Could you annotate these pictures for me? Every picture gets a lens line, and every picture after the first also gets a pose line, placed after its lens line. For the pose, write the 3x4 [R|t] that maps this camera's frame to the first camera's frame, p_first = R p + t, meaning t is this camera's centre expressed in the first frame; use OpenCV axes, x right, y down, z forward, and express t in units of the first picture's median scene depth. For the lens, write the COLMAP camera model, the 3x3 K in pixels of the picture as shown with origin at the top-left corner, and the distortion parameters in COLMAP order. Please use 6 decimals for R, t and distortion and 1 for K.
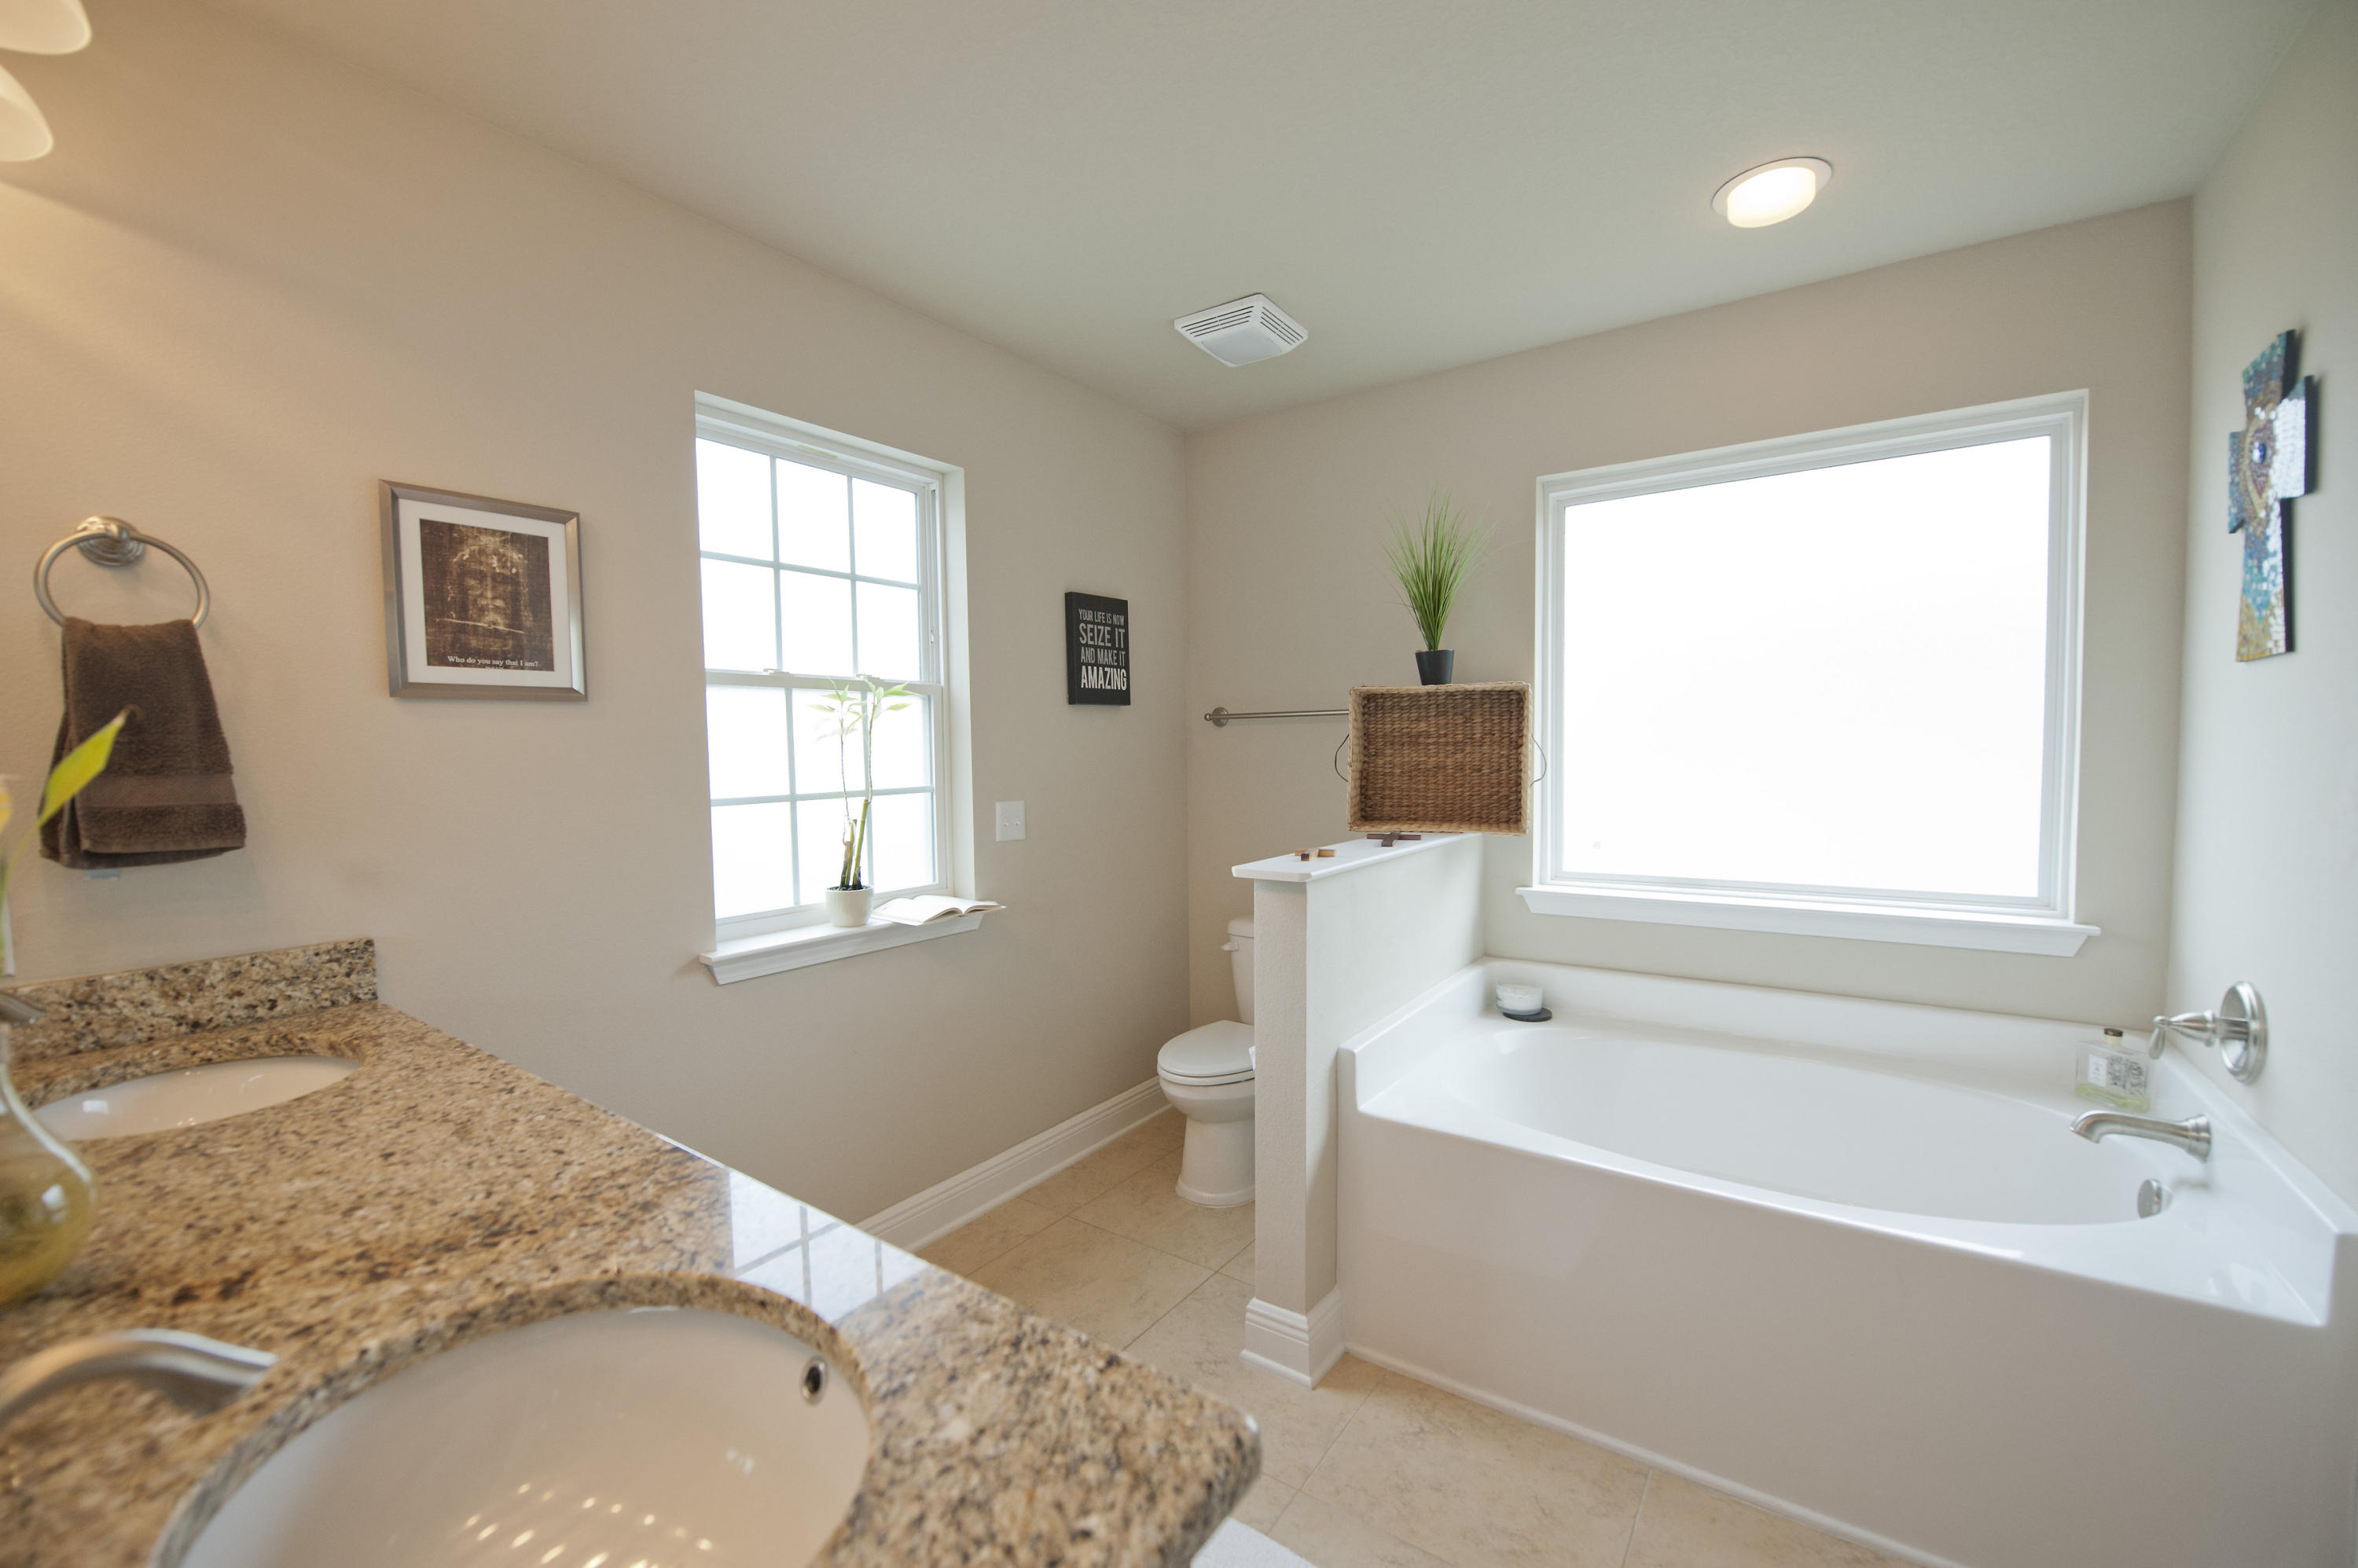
lens RADIAL K [[942.7, 0, 1182.2], [0, 942.7, 798.6], [0, 0, 1]] dist [-0.019182, -0.000264]
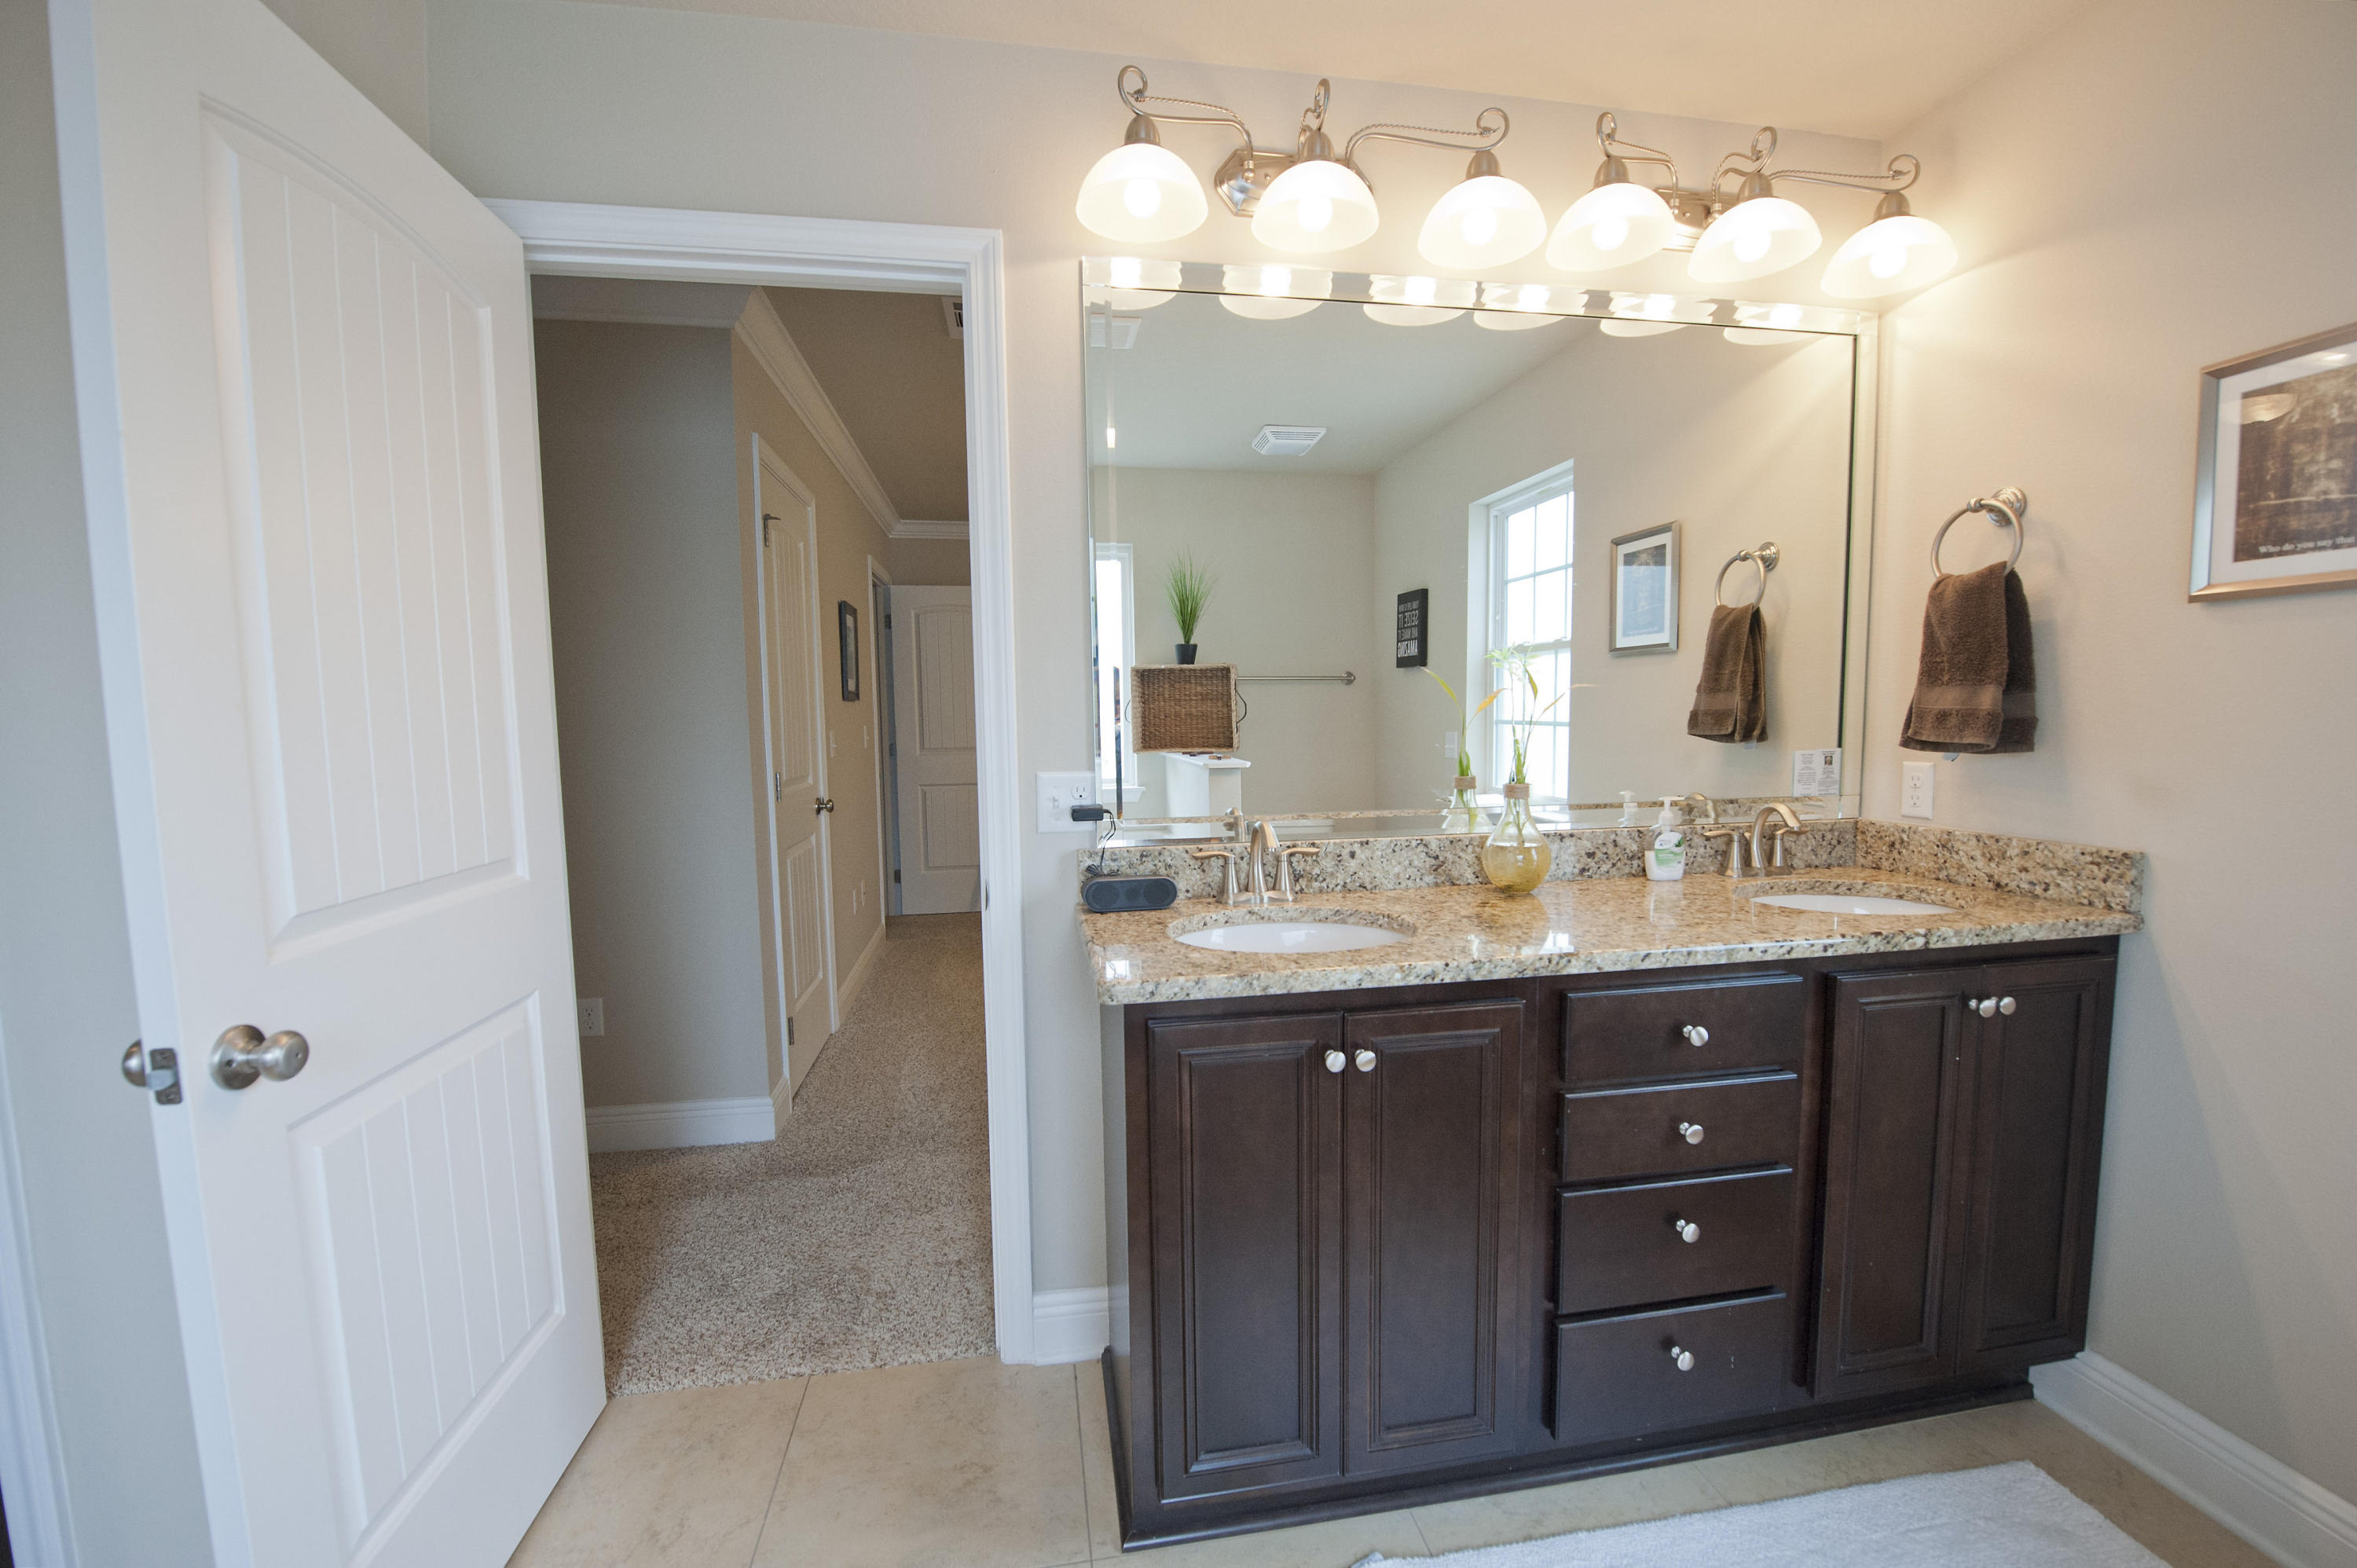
lens RADIAL K [[942.2, 0, 1181.7], [0, 942.2, 798.5], [0, 0, 1]] dist [-0.019182, -0.000264]
pose [[-0.714135, 0.088523, -0.694389, 0.552679], [-0.012146, 0.990256, 0.138732, -0.032300], [0.699903, 0.107507, -0.706101, 1.001064]]
